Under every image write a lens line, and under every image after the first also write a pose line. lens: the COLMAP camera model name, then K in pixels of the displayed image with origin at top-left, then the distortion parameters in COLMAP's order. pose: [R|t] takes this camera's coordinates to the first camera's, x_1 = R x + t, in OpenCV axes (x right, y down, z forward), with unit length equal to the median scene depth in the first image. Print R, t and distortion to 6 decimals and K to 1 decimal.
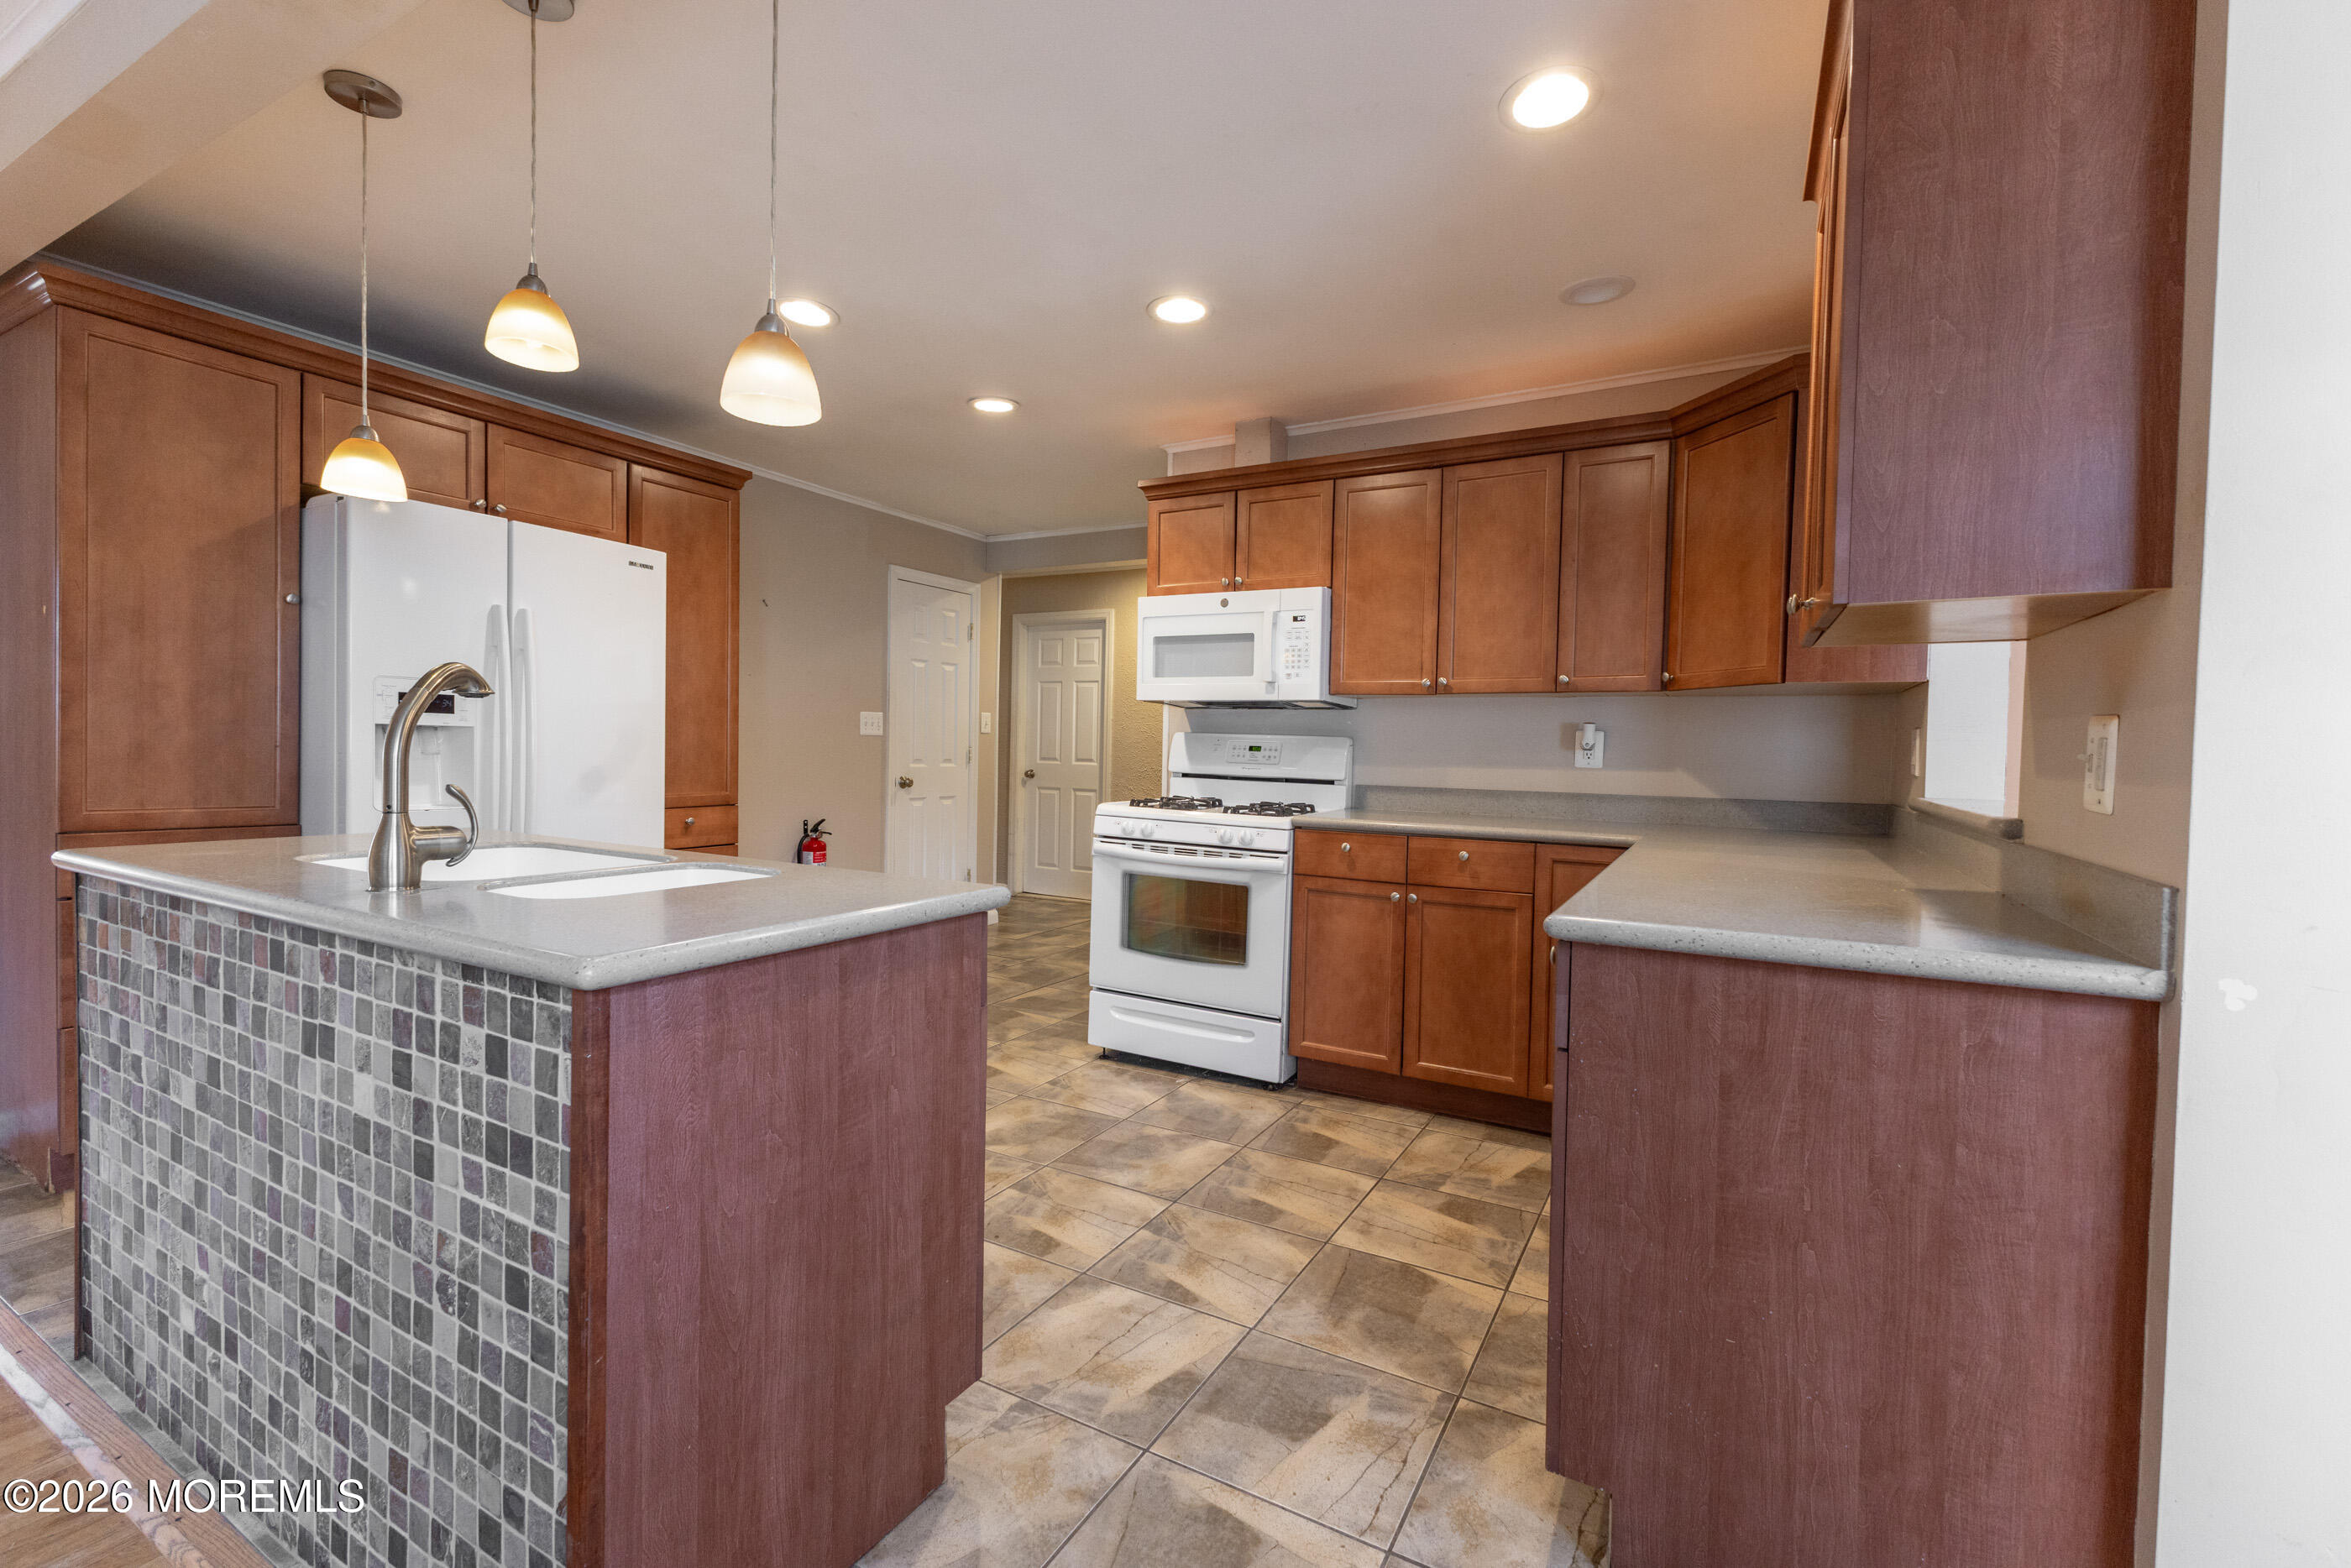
lens RADIAL K [[1006.0, 0, 1173.9], [0, 1006.0, 773.8], [0, 0, 1]] dist [0.009518, 0.000408]
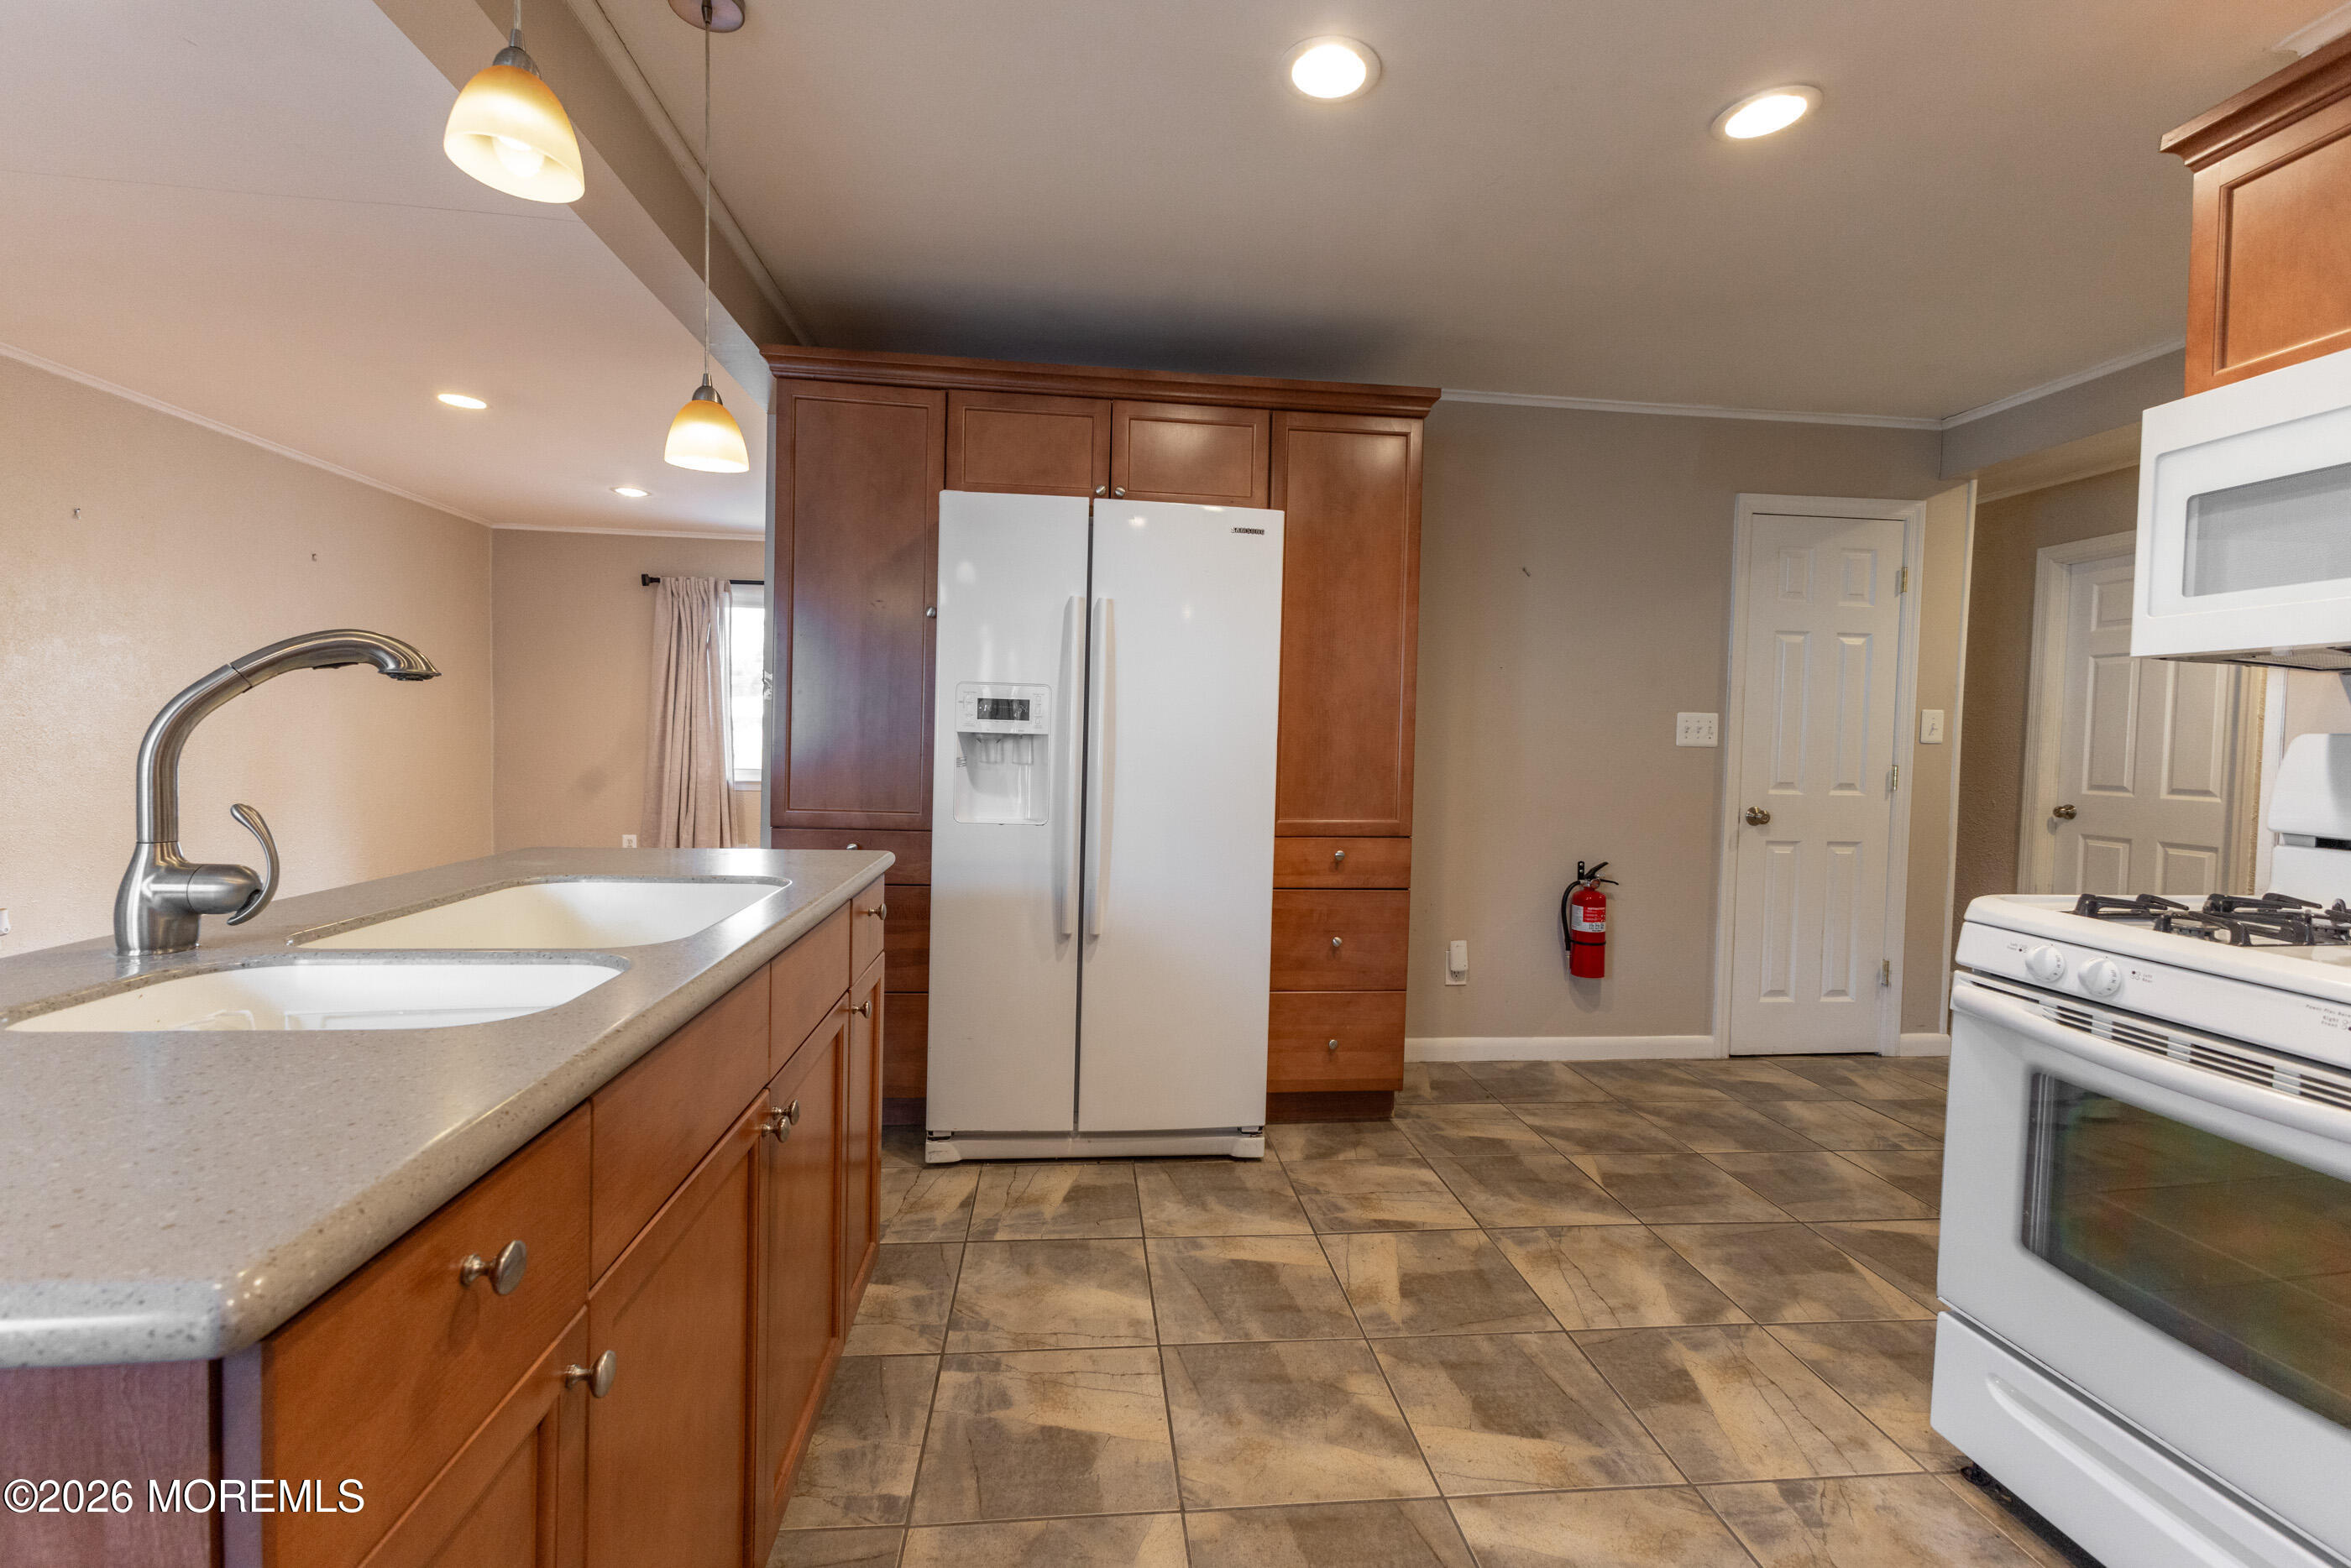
lens RADIAL K [[1006.0, 0, 1173.9], [0, 1006.0, 773.8], [0, 0, 1]] dist [0.009518, 0.000408]
pose [[0.578469, 0.021088, -0.815432, 0.090917], [-0.033322, 0.999442, 0.002208, -0.014417], [0.815024, 0.025895, 0.578849, 0.498319]]
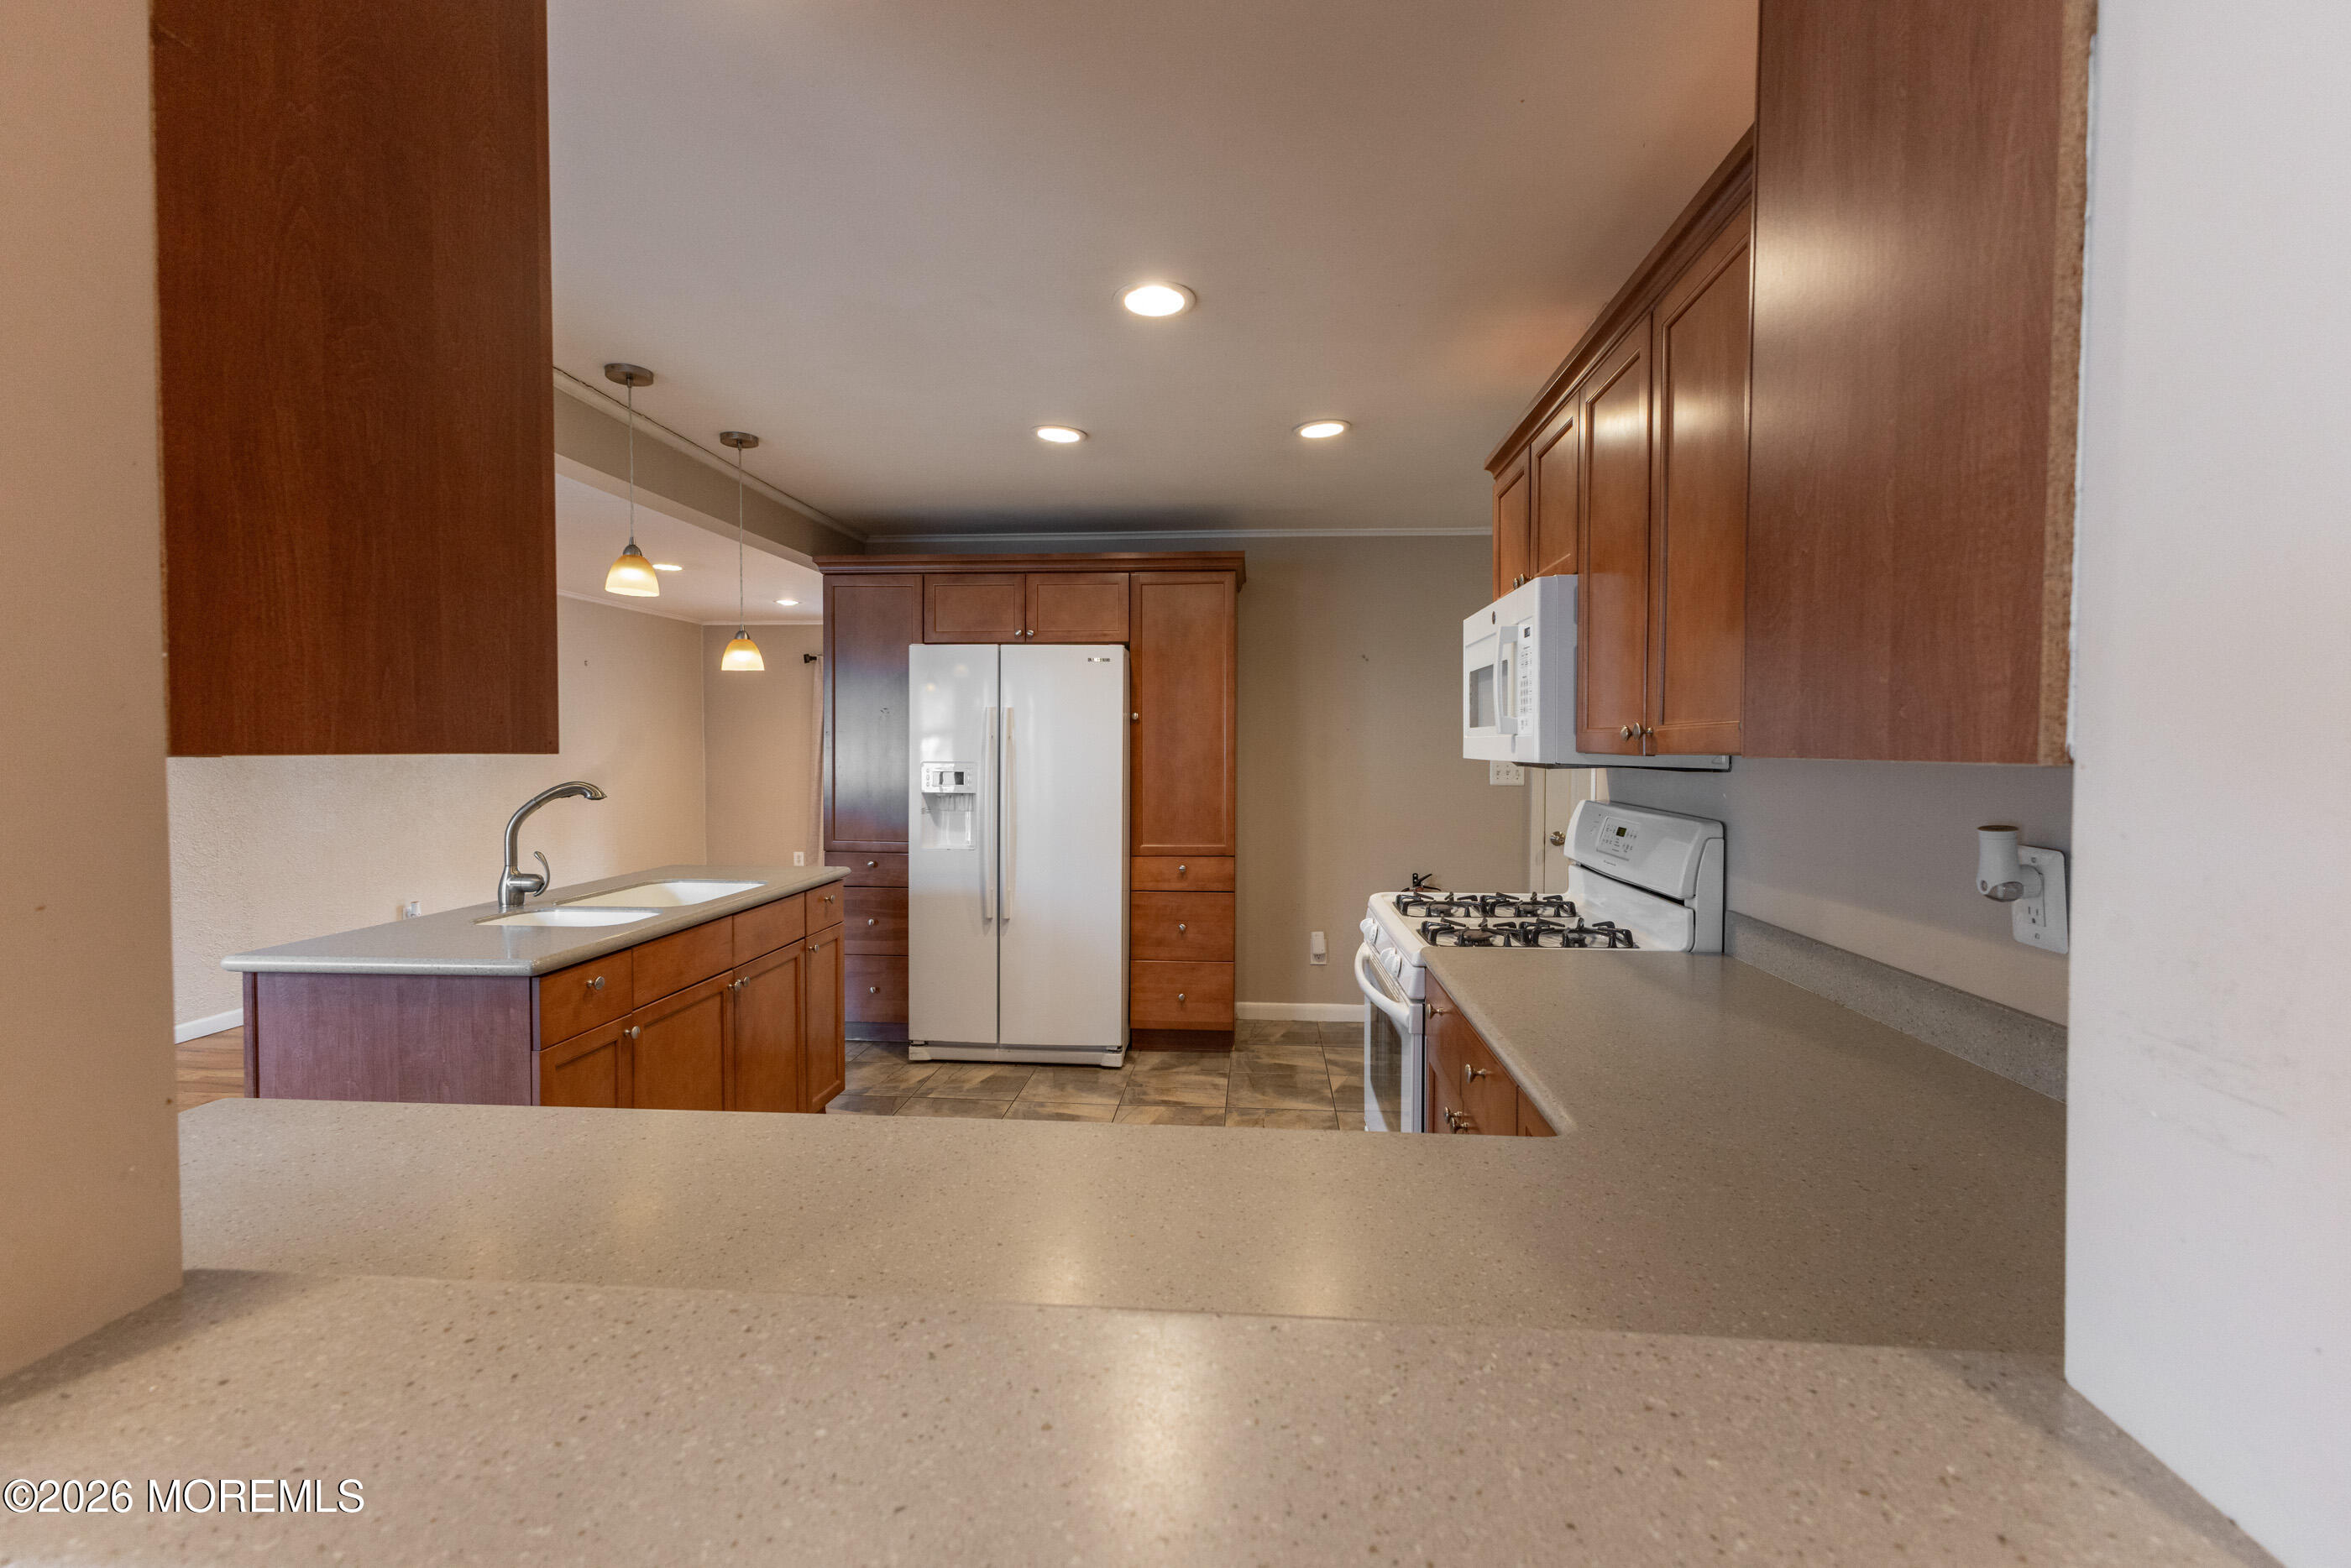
lens RADIAL K [[1006.0, 0, 1173.9], [0, 1006.0, 773.8], [0, 0, 1]] dist [0.009518, 0.000408]
pose [[0.416157, 0.003876, -0.909285, 0.634483], [-0.017373, 0.999842, -0.003689, -0.063843], [0.909127, 0.017332, 0.416158, 0.573216]]
